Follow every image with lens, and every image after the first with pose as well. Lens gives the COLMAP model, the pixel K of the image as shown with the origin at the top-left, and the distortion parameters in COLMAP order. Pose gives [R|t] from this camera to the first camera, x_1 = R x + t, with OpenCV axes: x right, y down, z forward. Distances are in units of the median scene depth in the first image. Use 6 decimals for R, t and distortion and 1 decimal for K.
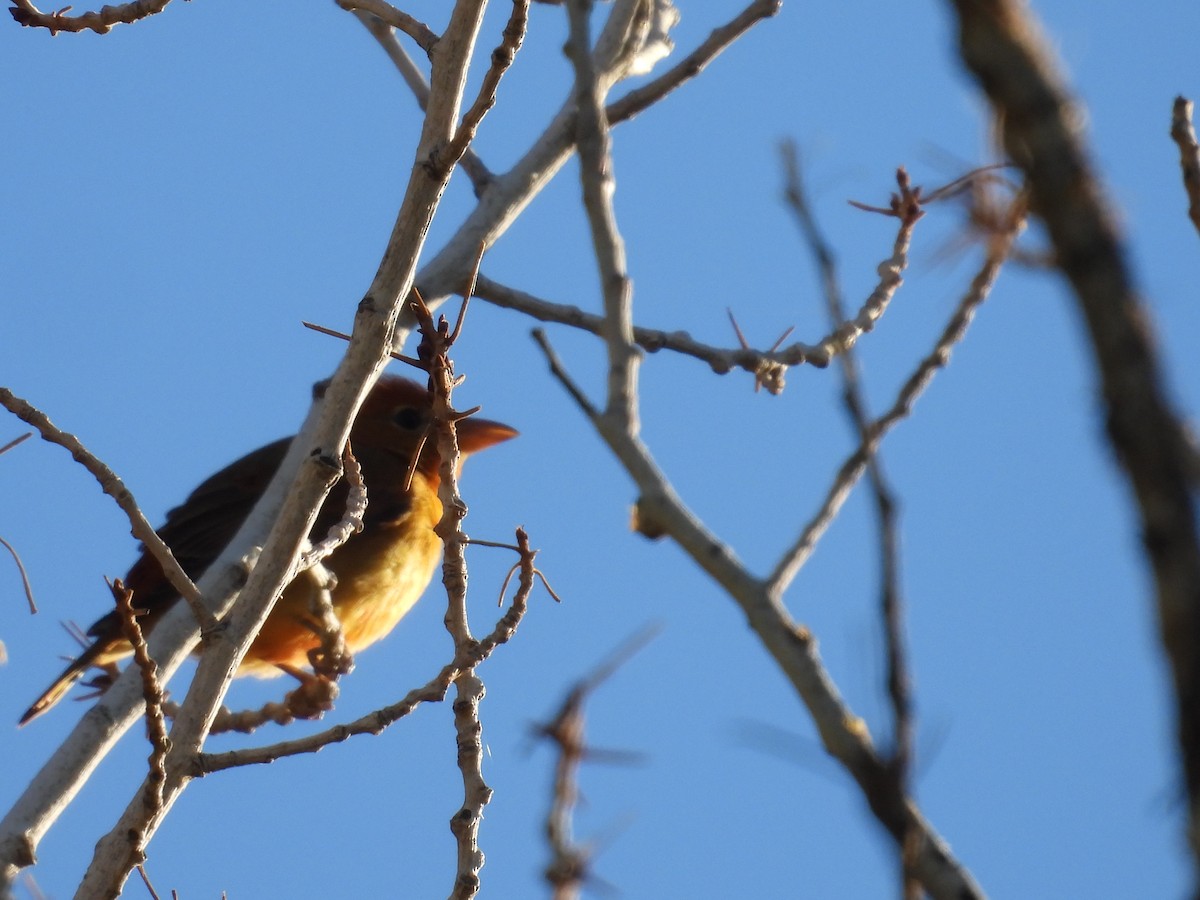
lens RADIAL K [[489.7, 0, 600.0], [0, 489.7, 450.0], [0, 0, 1]] dist [0.000413, 0.000052]
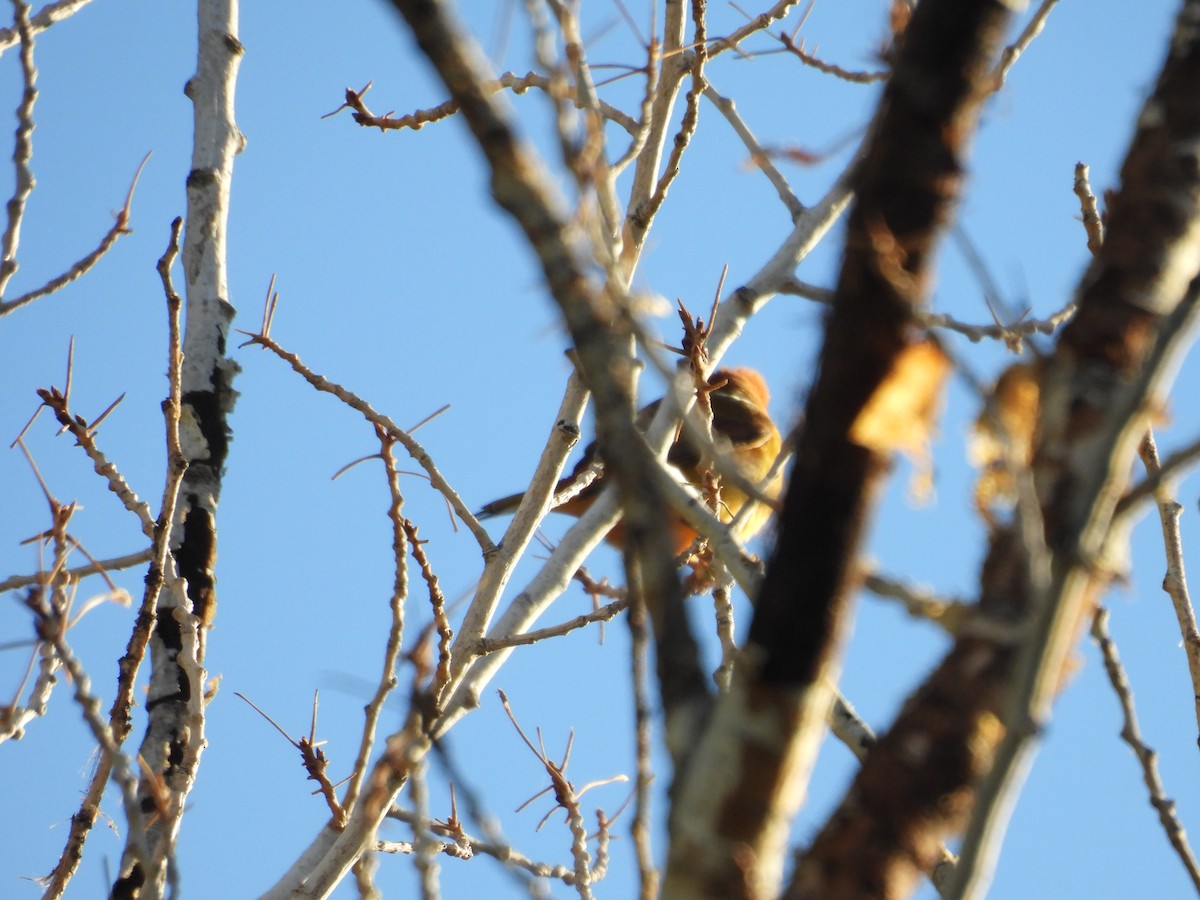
lens RADIAL K [[345.9, 0, 600.0], [0, 345.9, 435.6], [0, 0, 1]] dist [-0.000019, -0.000031]
pose [[0.999487, -0.032008, 0.001116, -0.474167], [0.032007, 0.999486, 0.001751, 0.043379], [-0.001172, -0.001714, 0.999998, 0.000740]]
